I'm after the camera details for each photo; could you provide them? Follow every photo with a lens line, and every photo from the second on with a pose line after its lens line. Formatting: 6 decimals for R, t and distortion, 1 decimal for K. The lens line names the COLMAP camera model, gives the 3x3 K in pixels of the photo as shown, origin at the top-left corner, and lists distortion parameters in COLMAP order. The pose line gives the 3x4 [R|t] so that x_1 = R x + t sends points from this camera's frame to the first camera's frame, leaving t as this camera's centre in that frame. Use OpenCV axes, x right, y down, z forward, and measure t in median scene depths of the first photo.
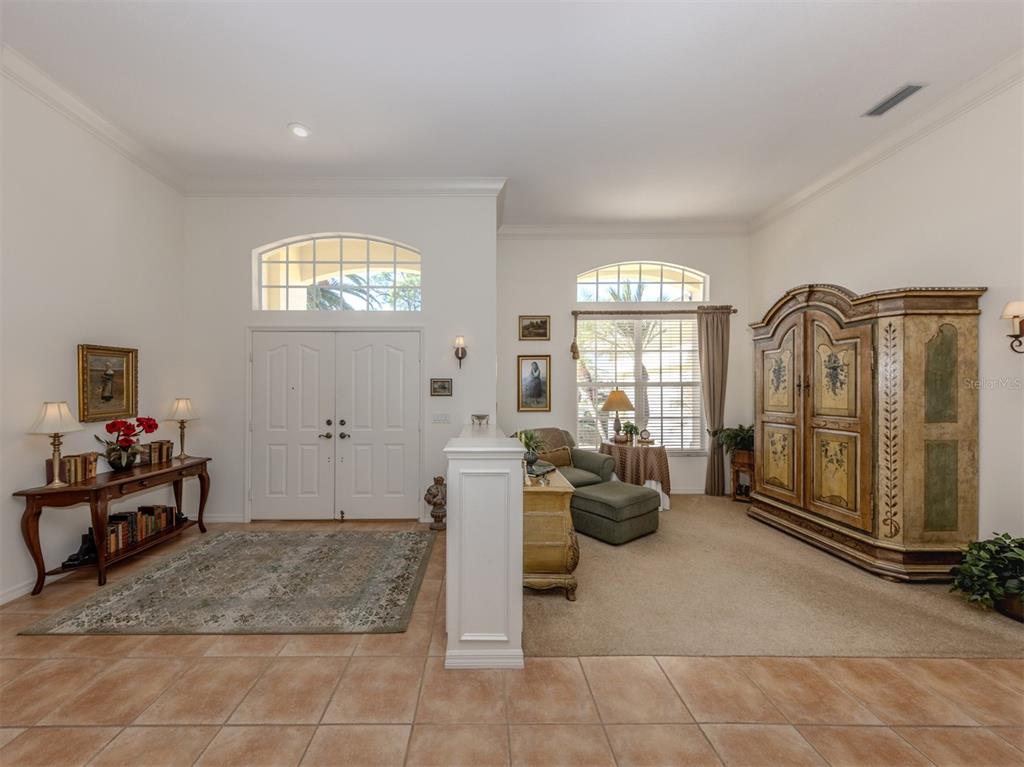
lens RADIAL K [[384.0, 0, 480.9], [0, 384.0, 390.9], [0, 0, 1]] dist [0.002217, 0.000339]
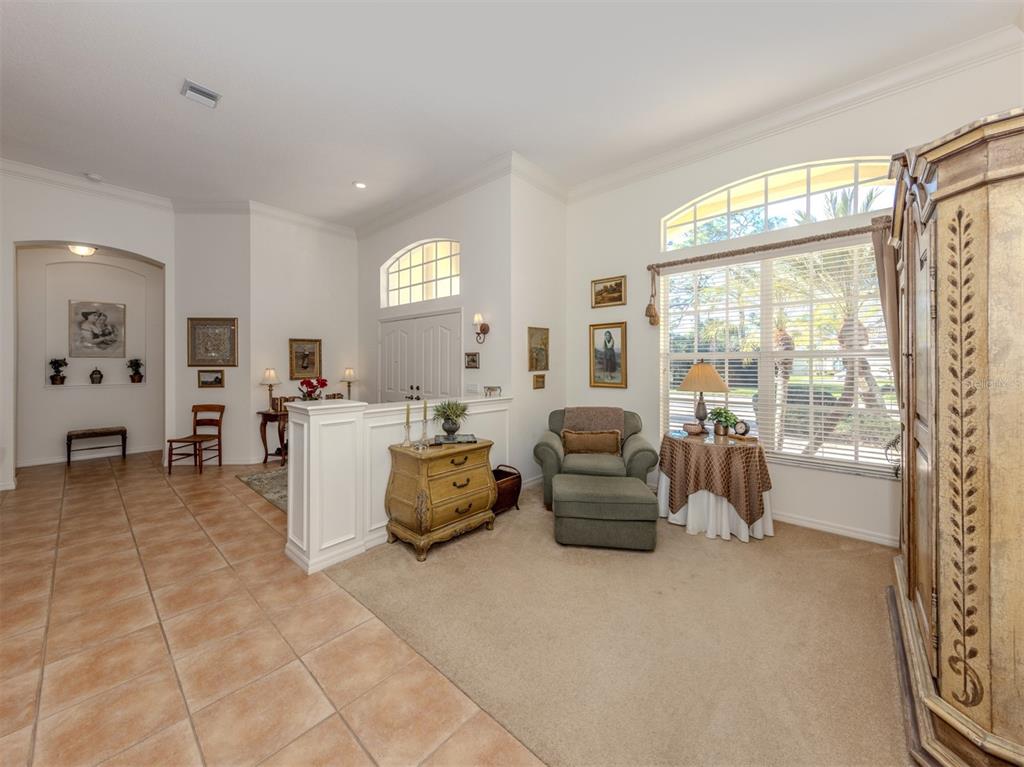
lens RADIAL K [[384.0, 0, 486.1], [0, 384.0, 362.6], [0, 0, 1]] dist [0.002028, 0.000072]
pose [[0.723590, 0.000364, -0.690230, 0.696640], [-0.003575, 0.999988, -0.003221, 0.000164], [0.690221, 0.004799, 0.723583, 0.224598]]
